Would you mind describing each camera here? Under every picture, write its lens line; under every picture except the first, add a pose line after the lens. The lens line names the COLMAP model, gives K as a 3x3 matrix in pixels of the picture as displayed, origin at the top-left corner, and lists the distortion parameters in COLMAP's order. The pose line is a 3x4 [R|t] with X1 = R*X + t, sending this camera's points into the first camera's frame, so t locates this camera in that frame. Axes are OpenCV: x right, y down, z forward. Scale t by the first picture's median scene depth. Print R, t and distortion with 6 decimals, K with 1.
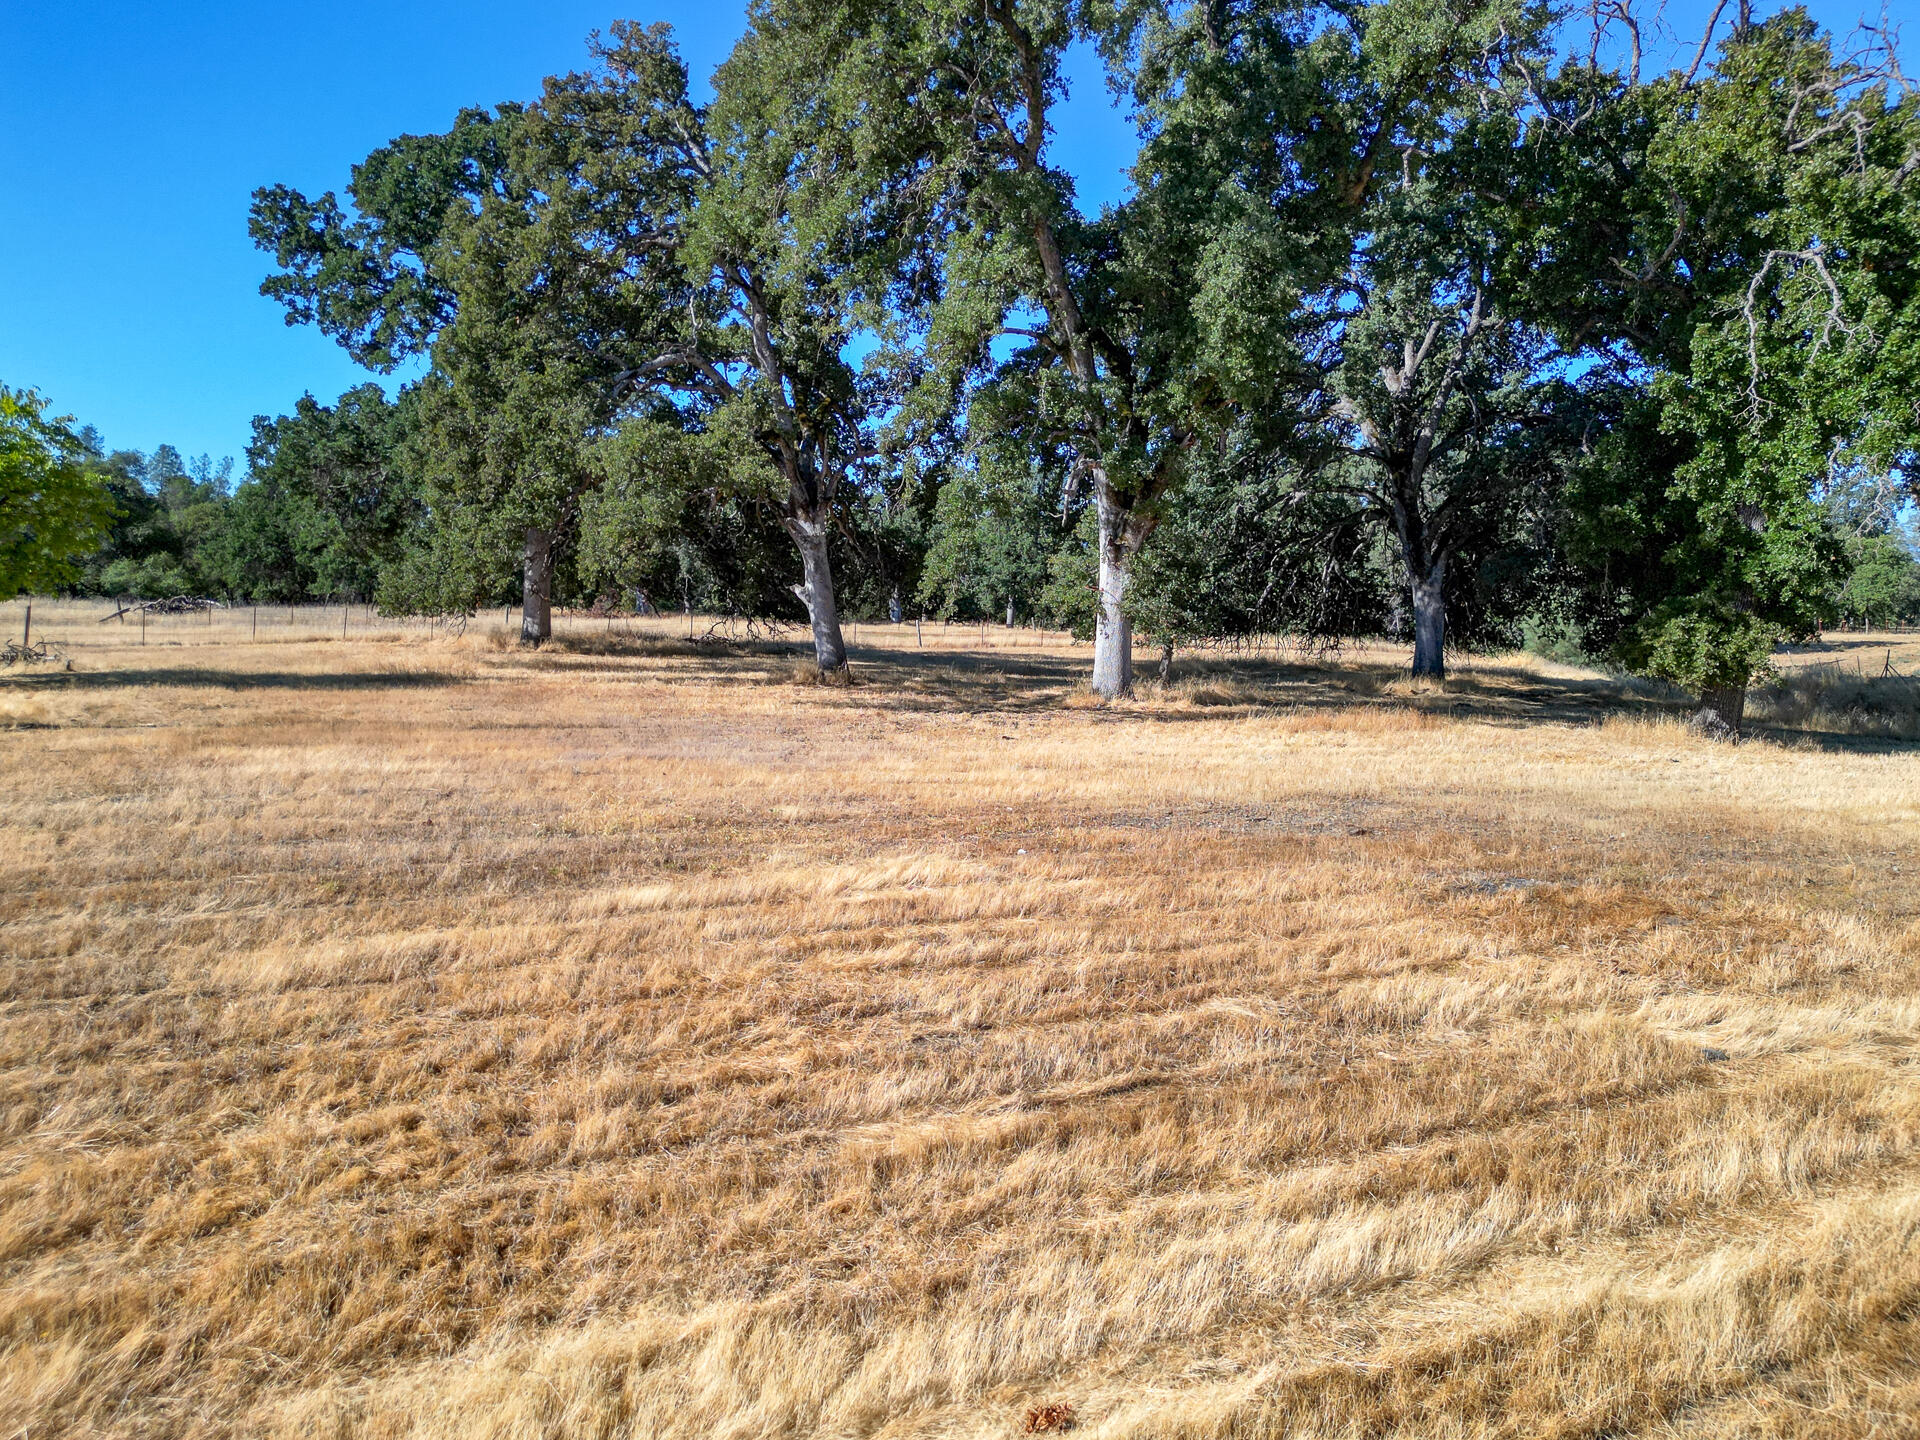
lens RADIAL K [[1331.7, 0, 963.5], [0, 1331.7, 715.5], [0, 0, 1]] dist [0.061889, -0.057971]
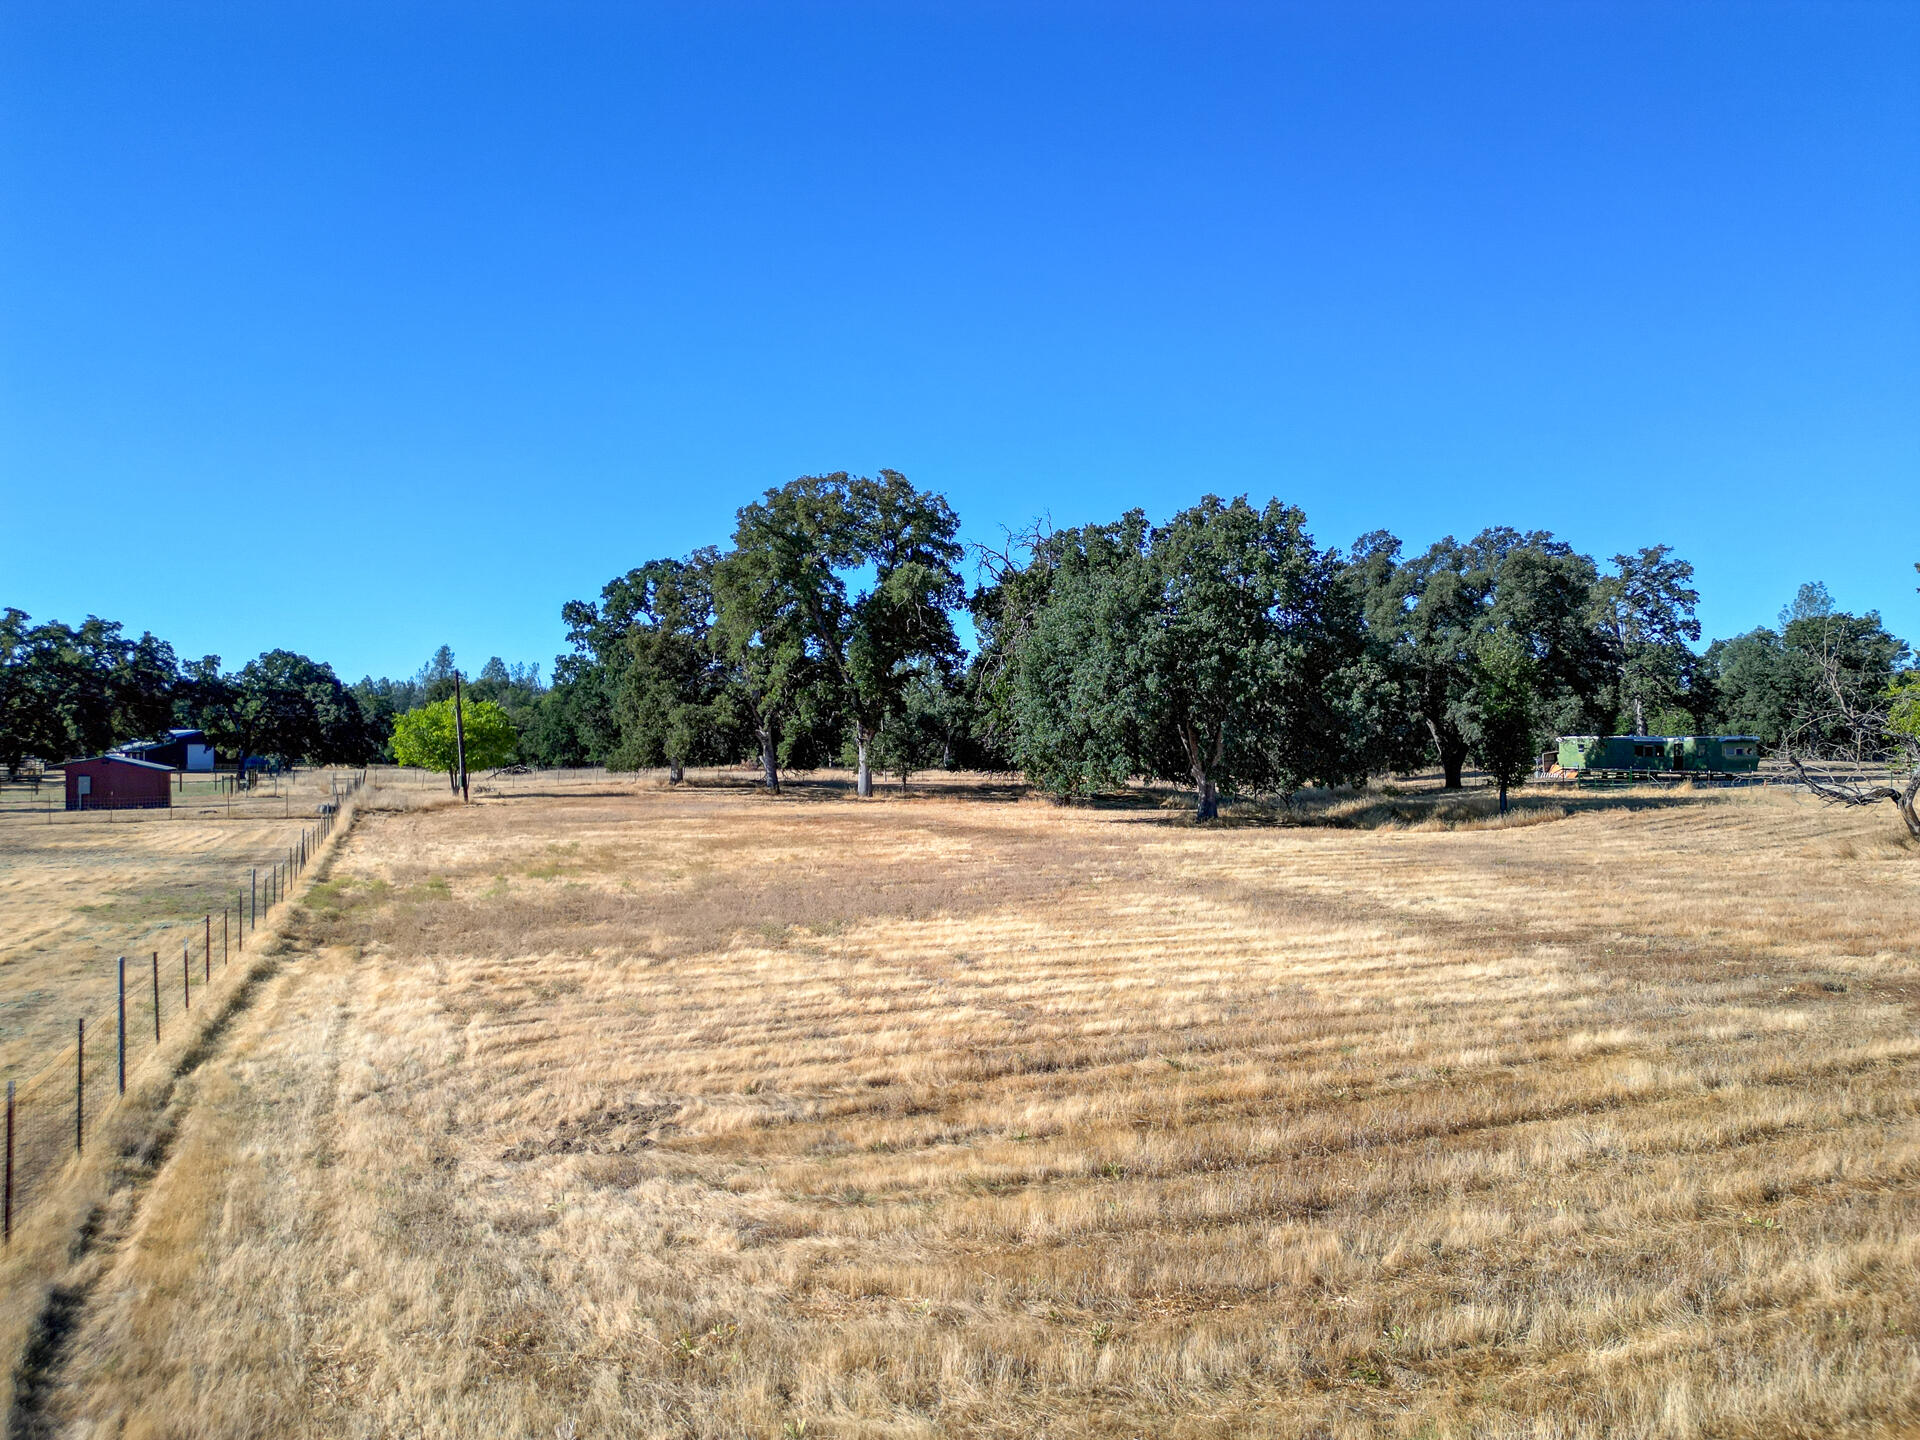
lens RADIAL K [[1331.7, 0, 963.5], [0, 1331.7, 715.5], [0, 0, 1]] dist [0.061889, -0.057971]
pose [[0.983591, -0.033744, -0.177231, 0.595215], [0.014312, 0.993851, -0.109796, 0.092466], [0.179846, 0.105458, 0.978026, -1.191190]]
